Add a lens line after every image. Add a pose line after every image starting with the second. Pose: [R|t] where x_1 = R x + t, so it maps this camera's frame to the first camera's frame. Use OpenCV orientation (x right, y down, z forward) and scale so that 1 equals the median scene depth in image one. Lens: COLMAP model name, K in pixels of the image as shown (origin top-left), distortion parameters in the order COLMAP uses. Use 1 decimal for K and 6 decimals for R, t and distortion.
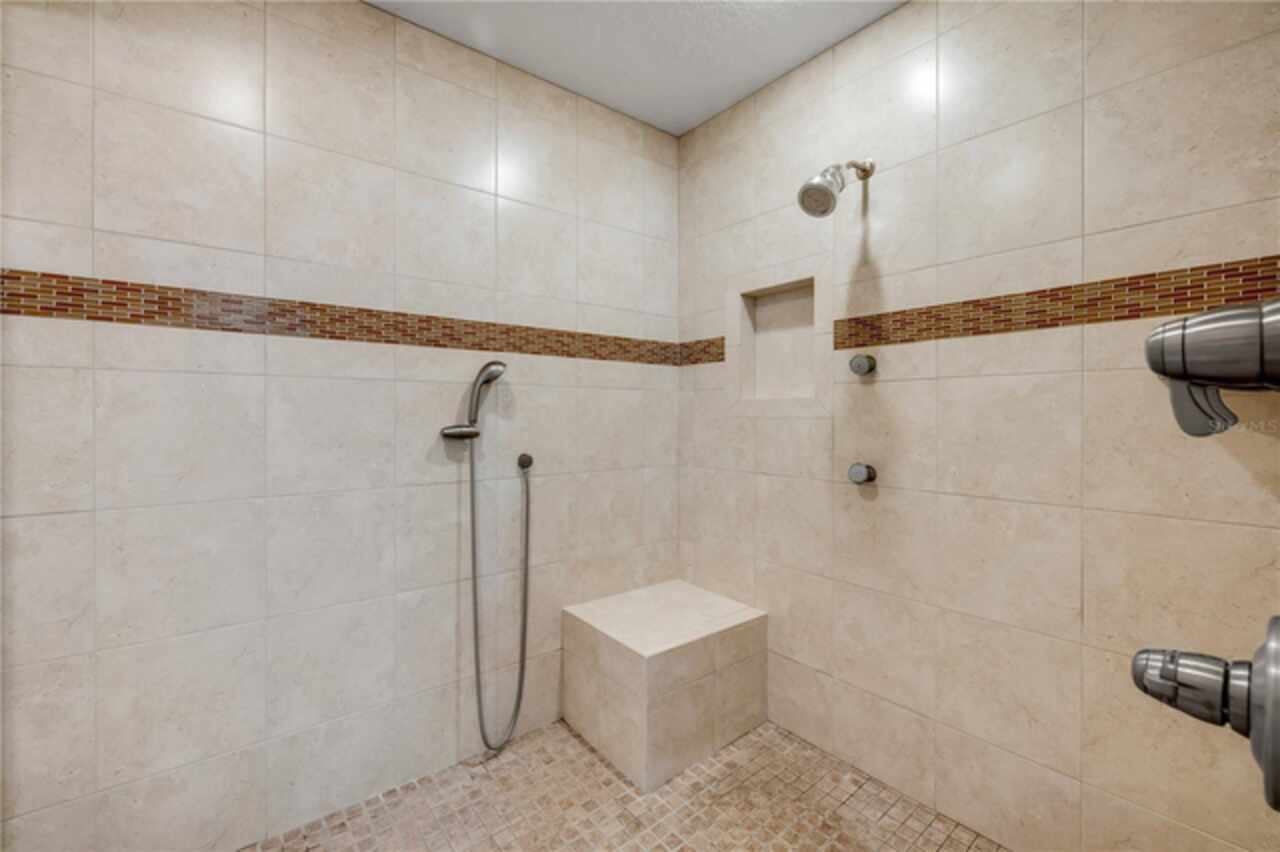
lens RADIAL K [[536.3, 0, 635.3], [0, 536.3, 419.5], [0, 0, 1]] dist [-0.001327, -0.000091]
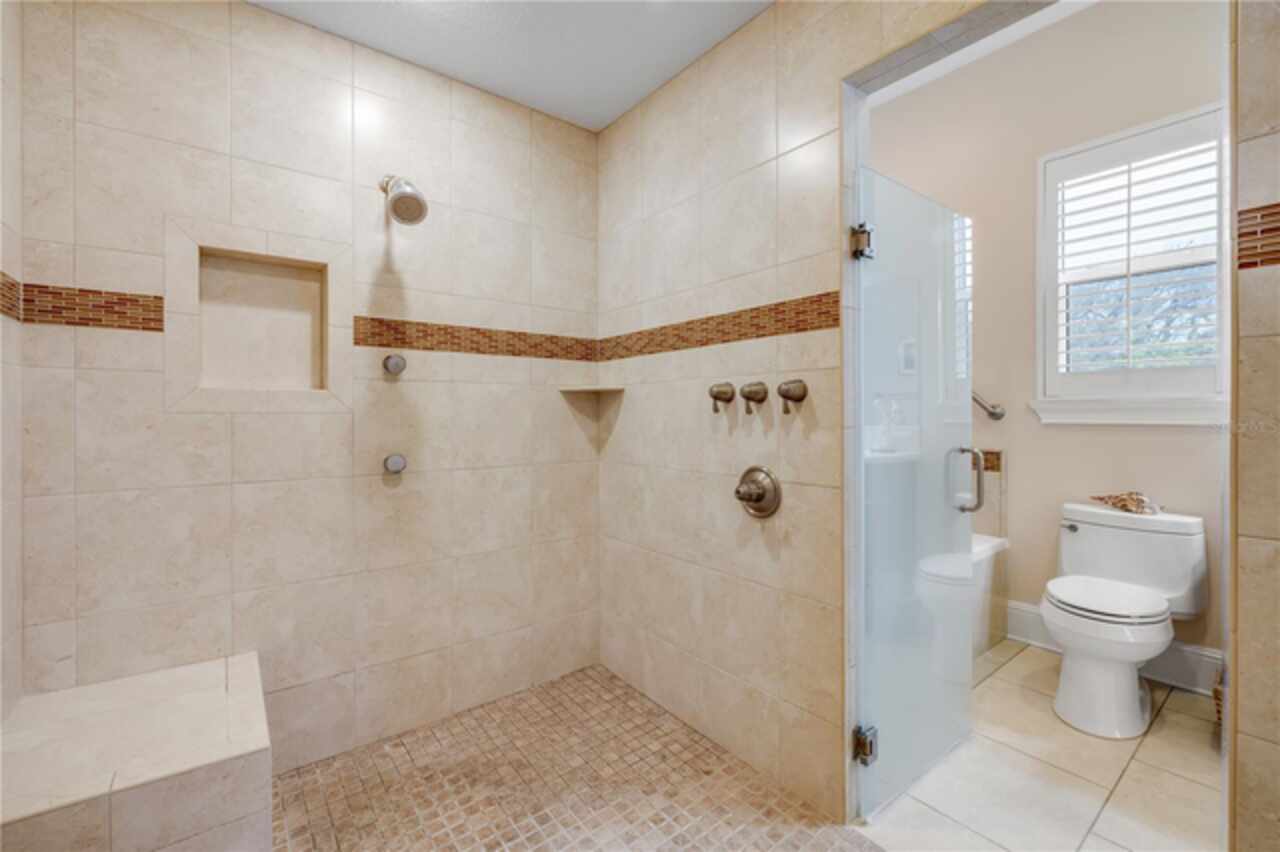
lens RADIAL K [[547.6, 0, 644.5], [0, 547.6, 411.1], [0, 0, 1]] dist [-0.000633, -0.000354]
pose [[0.007921, -0.004203, 0.999960, -0.699854], [0.003711, 0.999984, 0.004173, -0.008743], [-0.999962, 0.003677, 0.007937, 0.481943]]
